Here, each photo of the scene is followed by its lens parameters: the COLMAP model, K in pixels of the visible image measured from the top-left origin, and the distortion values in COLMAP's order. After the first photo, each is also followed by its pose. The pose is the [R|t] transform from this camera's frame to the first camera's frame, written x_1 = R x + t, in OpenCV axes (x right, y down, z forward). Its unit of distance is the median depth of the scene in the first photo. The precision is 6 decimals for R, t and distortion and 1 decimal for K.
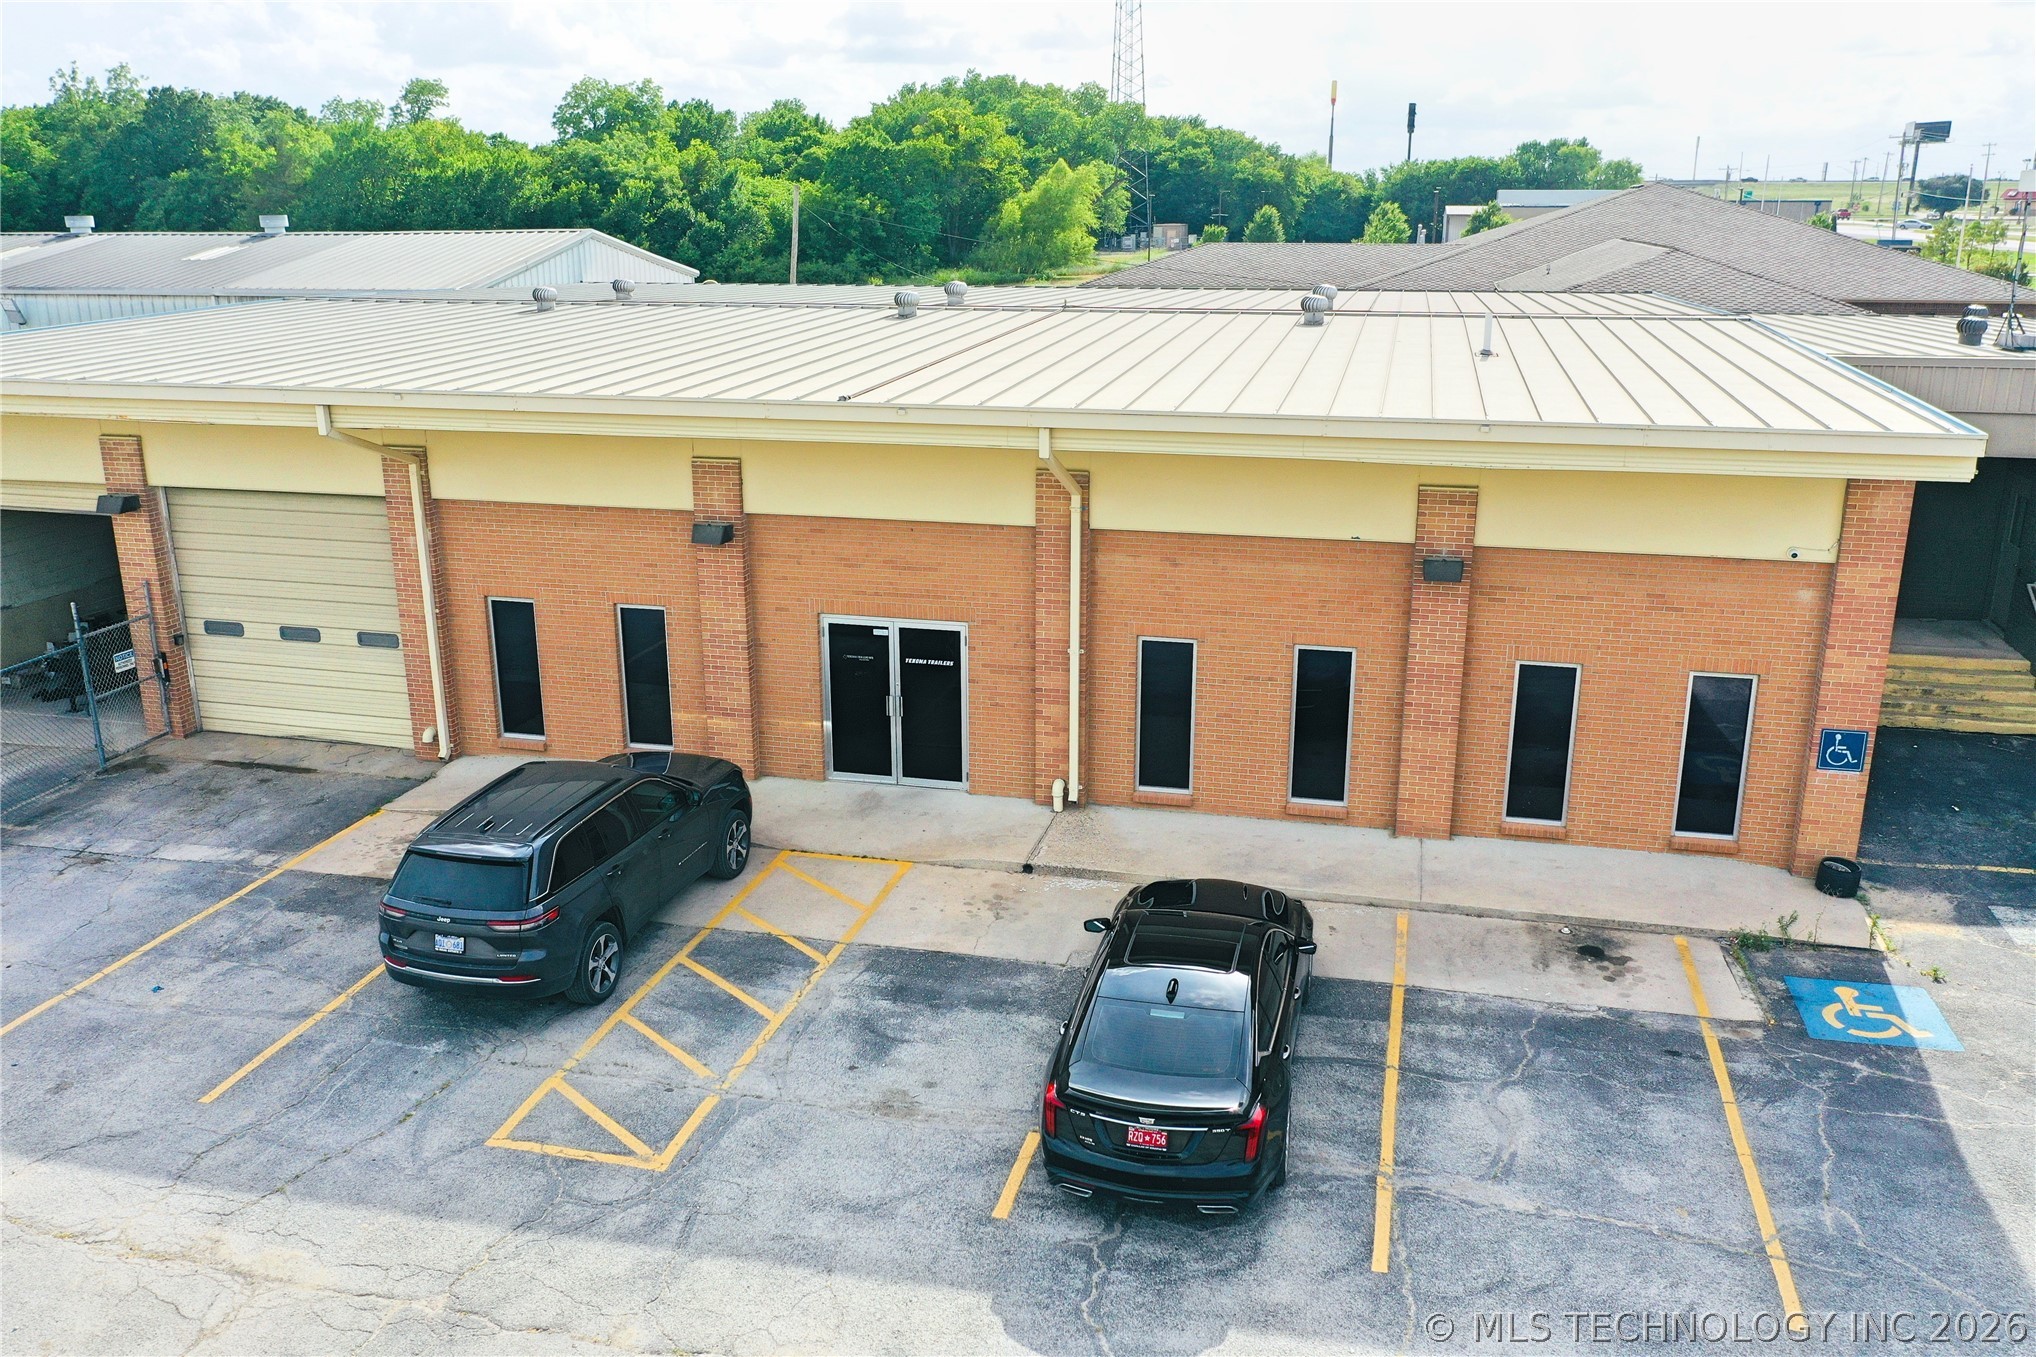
lens RADIAL K [[1606.2, 0, 1018.0], [0, 1606.2, 678.5], [0, 0, 1]] dist [-0.003228, -0.007502]
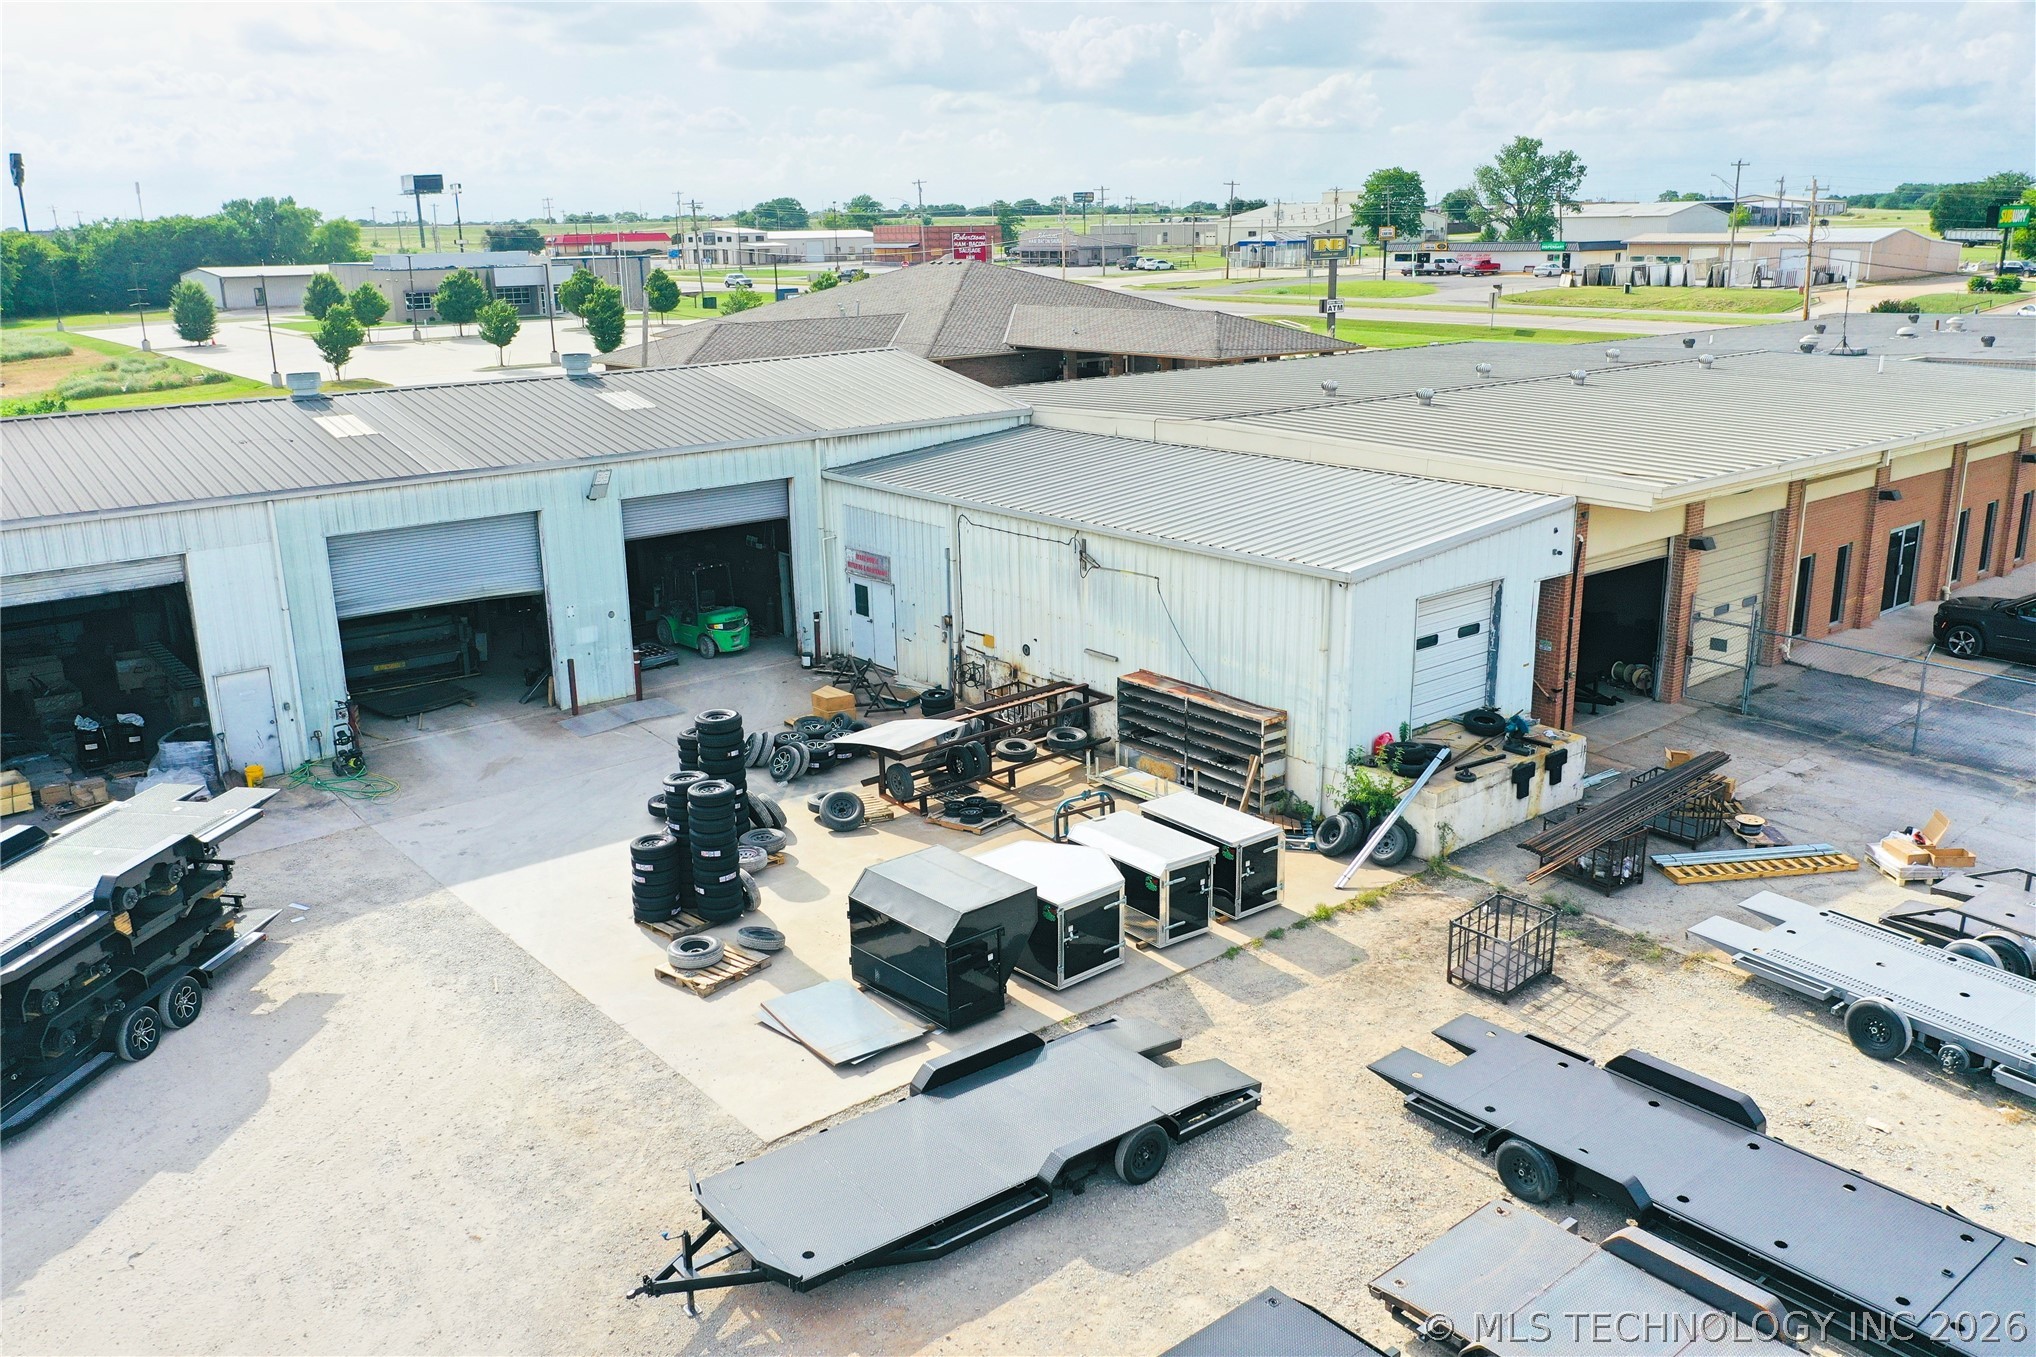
lens RADIAL K [[1605.3, 0, 1018.0], [0, 1605.3, 678.5], [0, 0, 1]] dist [0.000152, -0.004584]
pose [[0.595149, -0.222529, 0.772191, -2.324567], [0.240394, 0.966195, 0.093158, -0.307510], [-0.766817, 0.130187, 0.628525, 0.605254]]
